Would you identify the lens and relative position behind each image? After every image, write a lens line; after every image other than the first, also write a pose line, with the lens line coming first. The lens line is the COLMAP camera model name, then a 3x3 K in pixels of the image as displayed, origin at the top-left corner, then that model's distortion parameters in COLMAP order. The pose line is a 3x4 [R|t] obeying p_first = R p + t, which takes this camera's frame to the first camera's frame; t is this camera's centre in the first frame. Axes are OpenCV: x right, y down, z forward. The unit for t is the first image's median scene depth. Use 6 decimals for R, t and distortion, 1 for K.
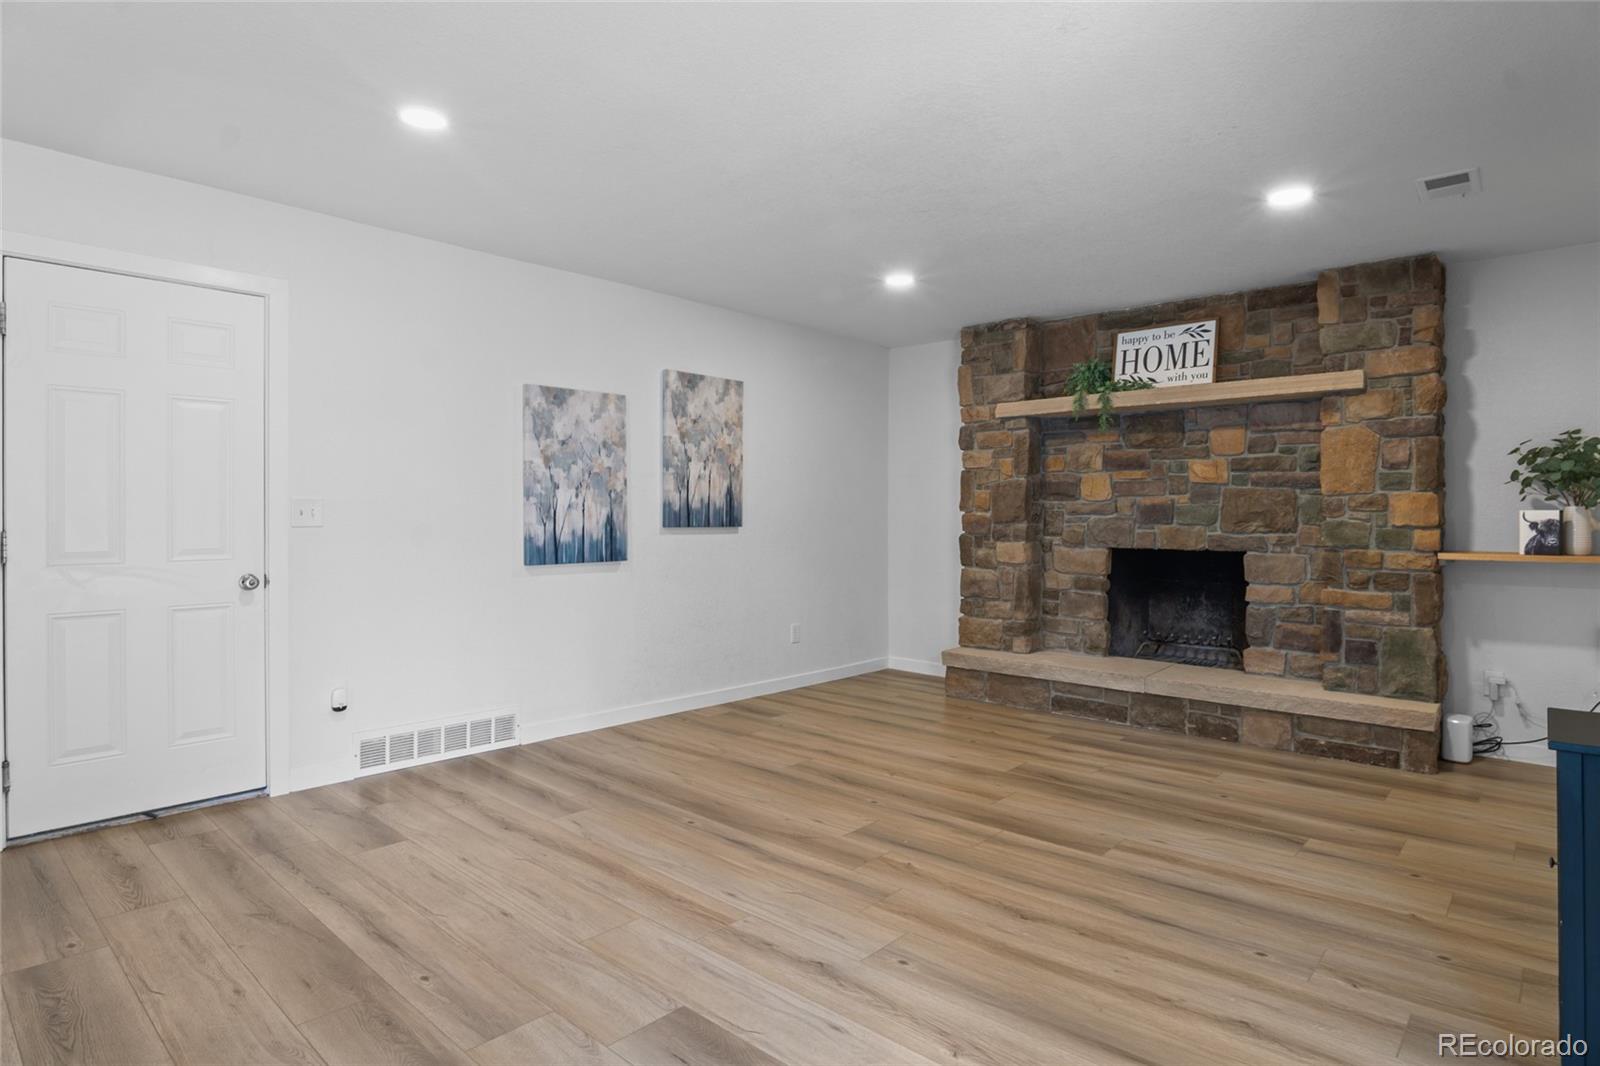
lens RADIAL K [[858.5, 0, 825.0], [0, 858.5, 517.1], [0, 0, 1]] dist [-0.029206, 0.000415]
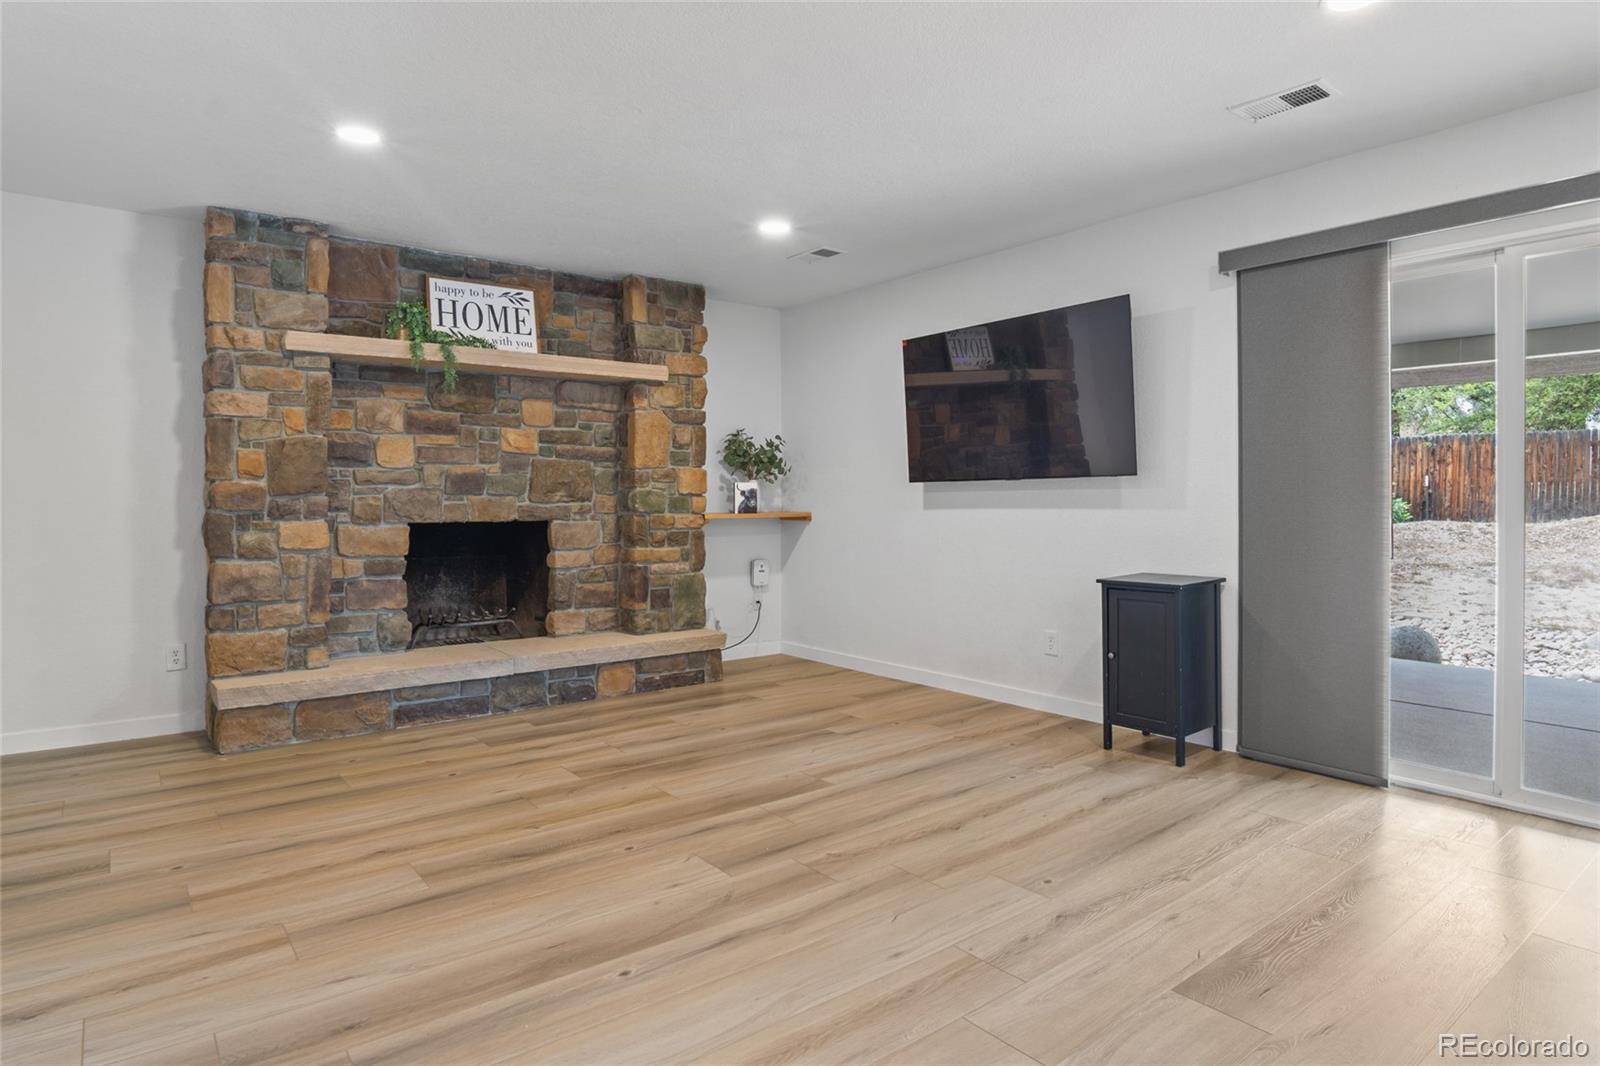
lens RADIAL K [[886.1, 0, 759.9], [0, 886.1, 497.8], [0, 0, 1]] dist [-0.028393, 0.001536]
pose [[0.207945, -0.004435, 0.978131, -0.532936], [0.006400, 0.999974, 0.003173, 0.011250], [-0.978120, 0.005600, 0.207968, 0.549919]]
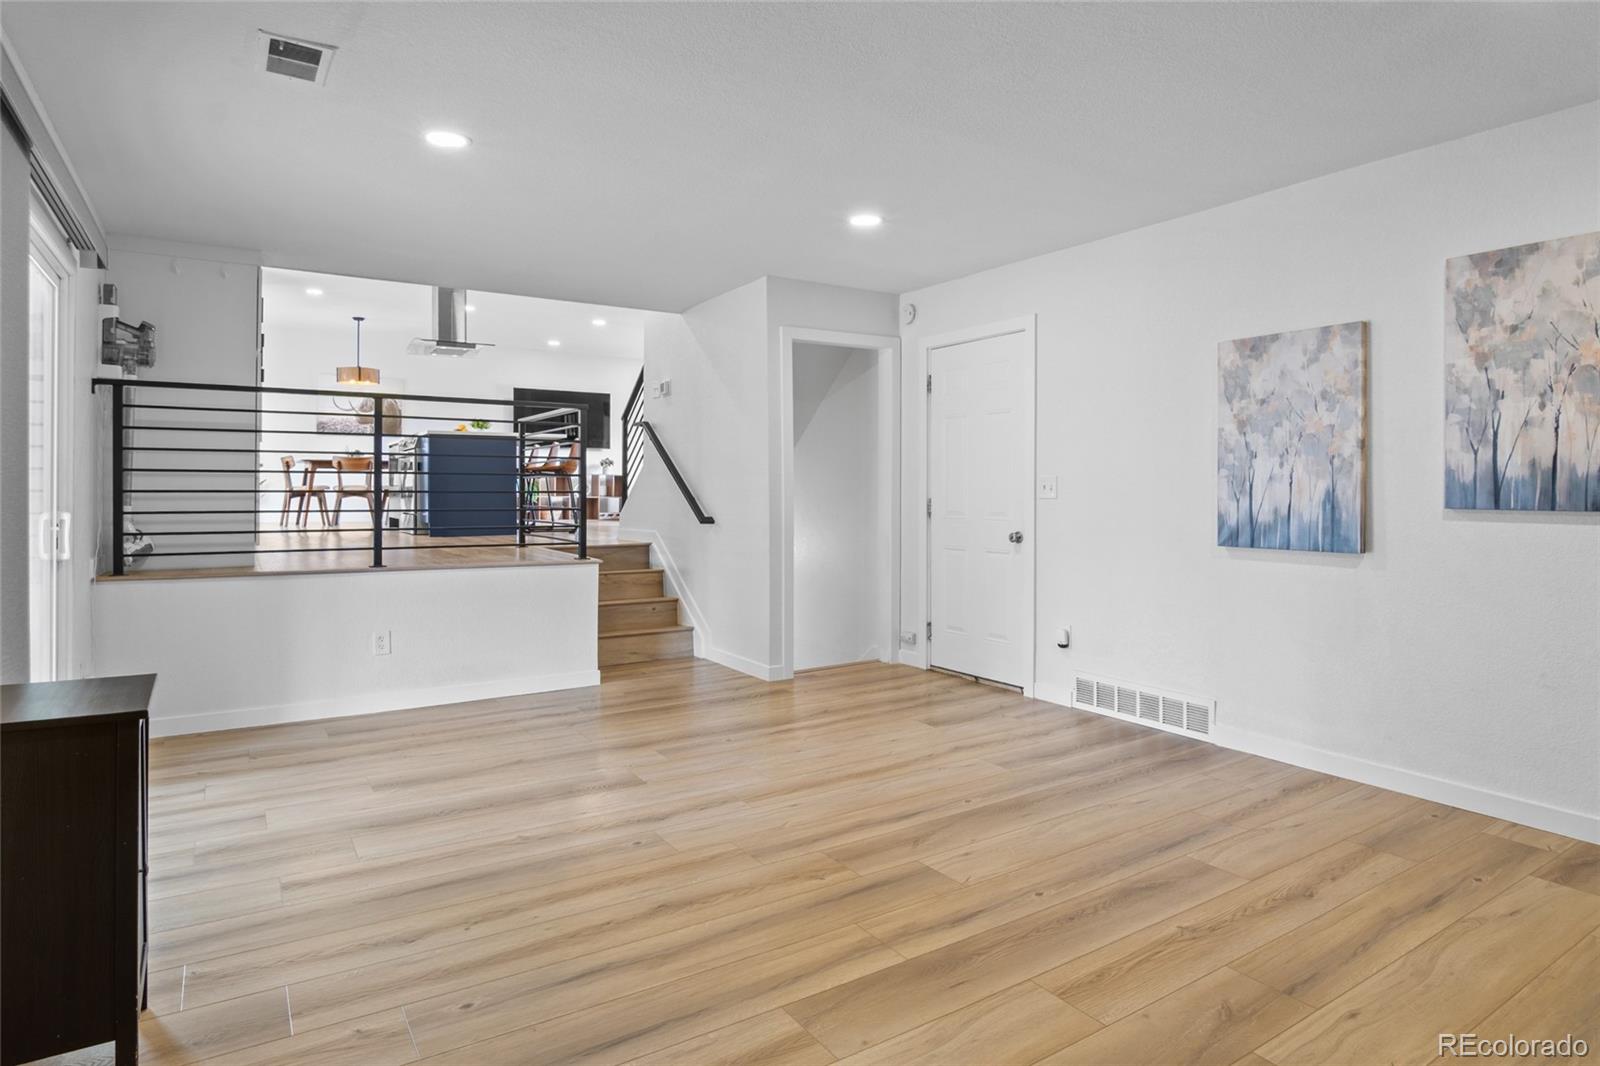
lens RADIAL K [[886.1, 0, 759.9], [0, 886.1, 497.8], [0, 0, 1]] dist [-0.028393, 0.001536]
pose [[-0.299240, 0.006818, -0.954154, 0.624568], [-0.004754, 0.999951, 0.008637, 0.000570], [0.954166, 0.007121, -0.299193, 0.762472]]
